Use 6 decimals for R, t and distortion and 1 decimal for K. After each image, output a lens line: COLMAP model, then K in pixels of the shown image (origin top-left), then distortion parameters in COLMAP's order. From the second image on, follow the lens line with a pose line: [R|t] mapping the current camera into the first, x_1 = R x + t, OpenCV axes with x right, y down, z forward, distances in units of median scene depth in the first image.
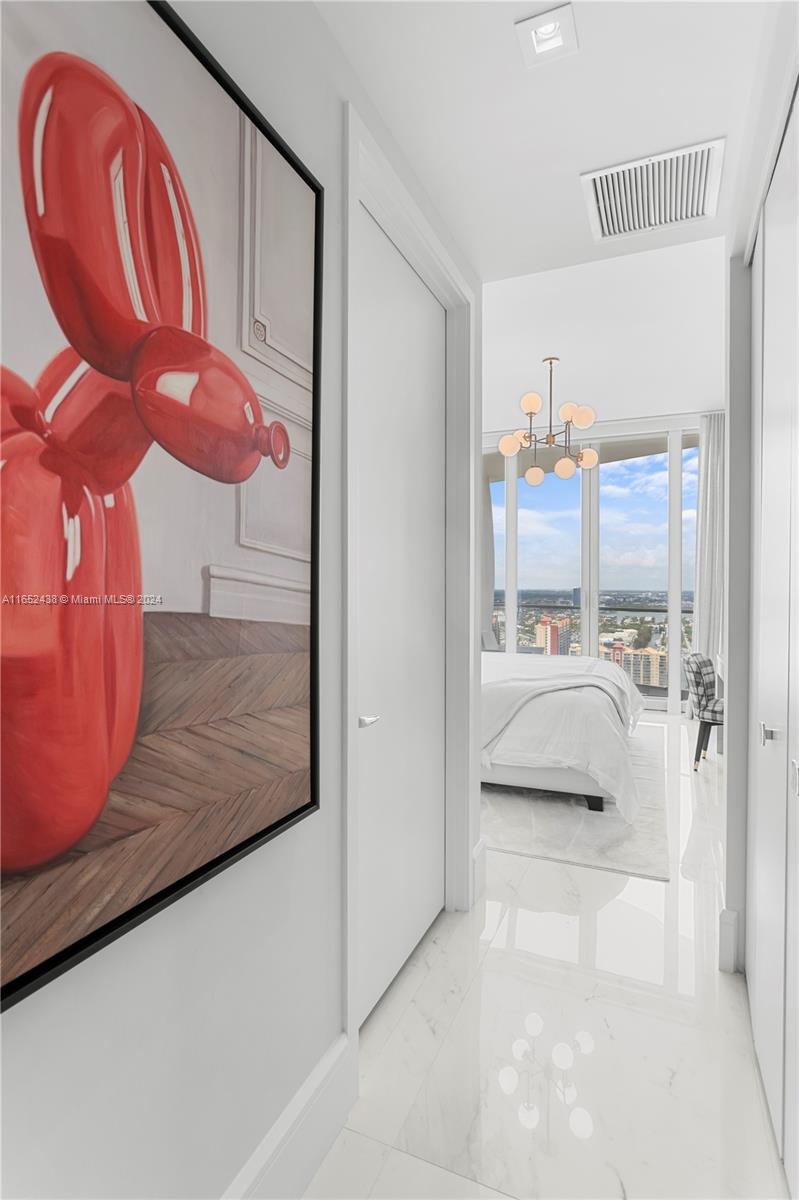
lens RADIAL K [[593.4, 0, 398.6], [0, 593.4, 589.3], [0, 0, 1]] dist [-0.011337, 0.004758]
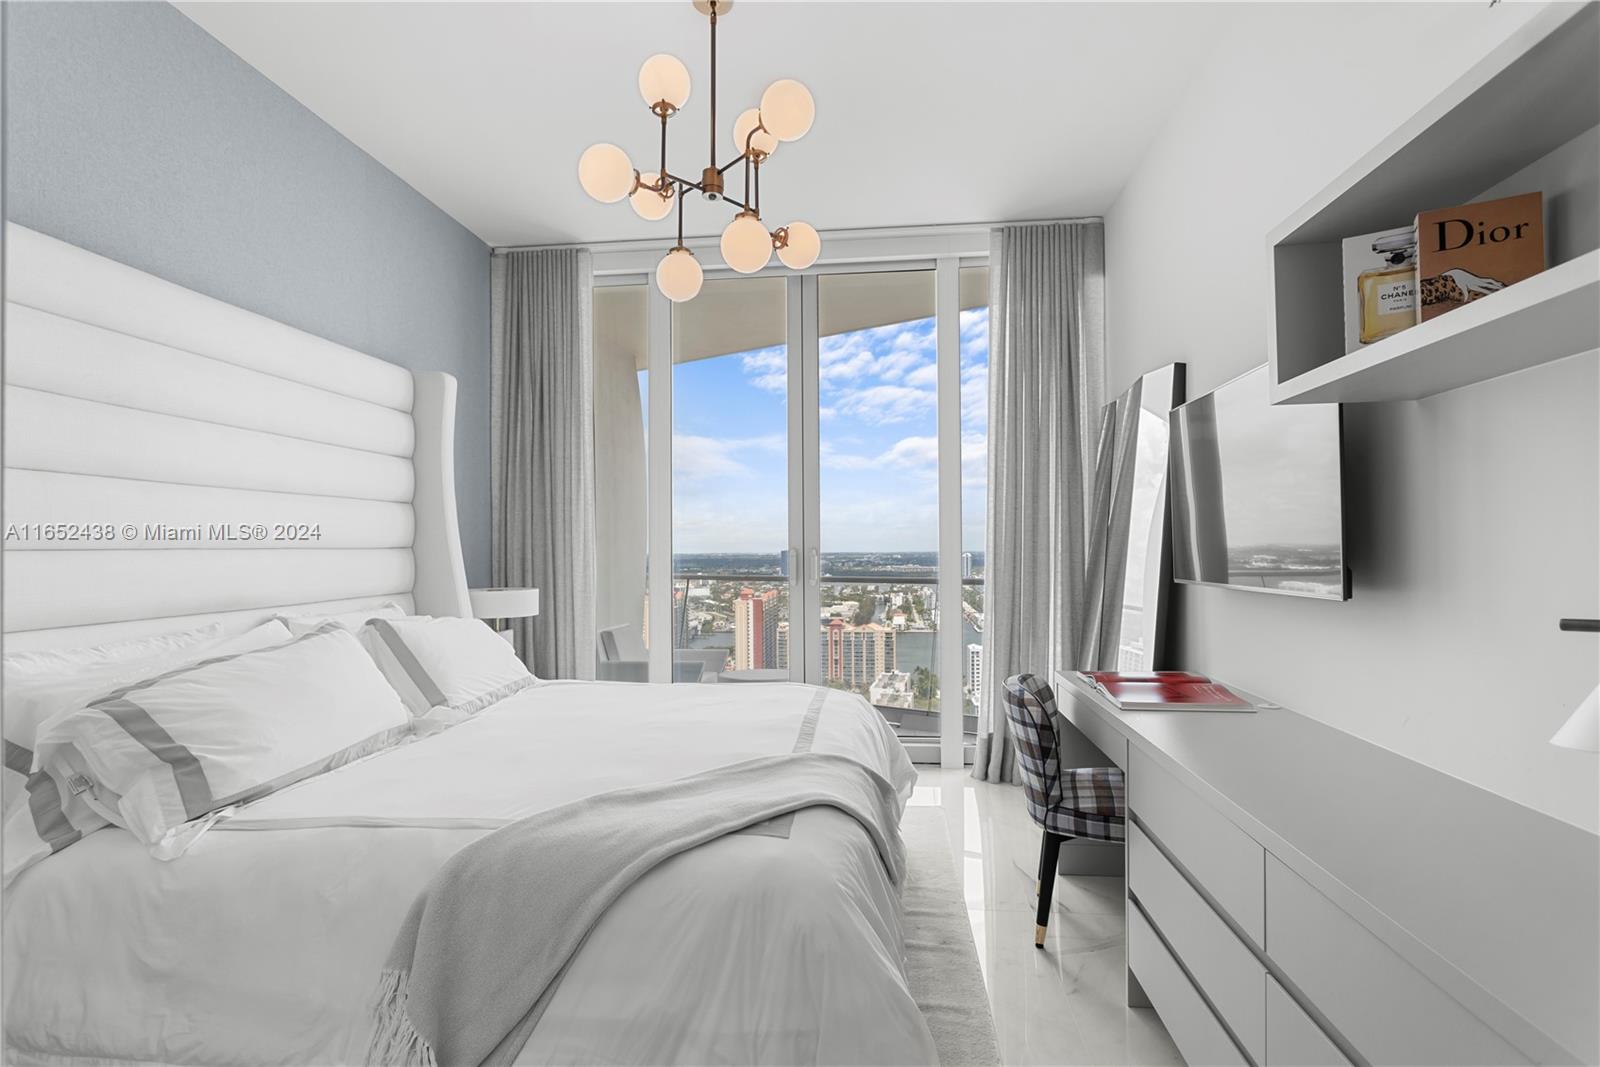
lens RADIAL K [[791.2, 0, 799.7], [0, 791.2, 539.4], [0, 0, 1]] dist [-0.011337, 0.004758]
pose [[0.952365, -0.006161, 0.304899, 0.066355], [0.011610, 0.999804, -0.016063, 0.004171], [-0.304740, 0.018837, 0.952249, 0.210794]]
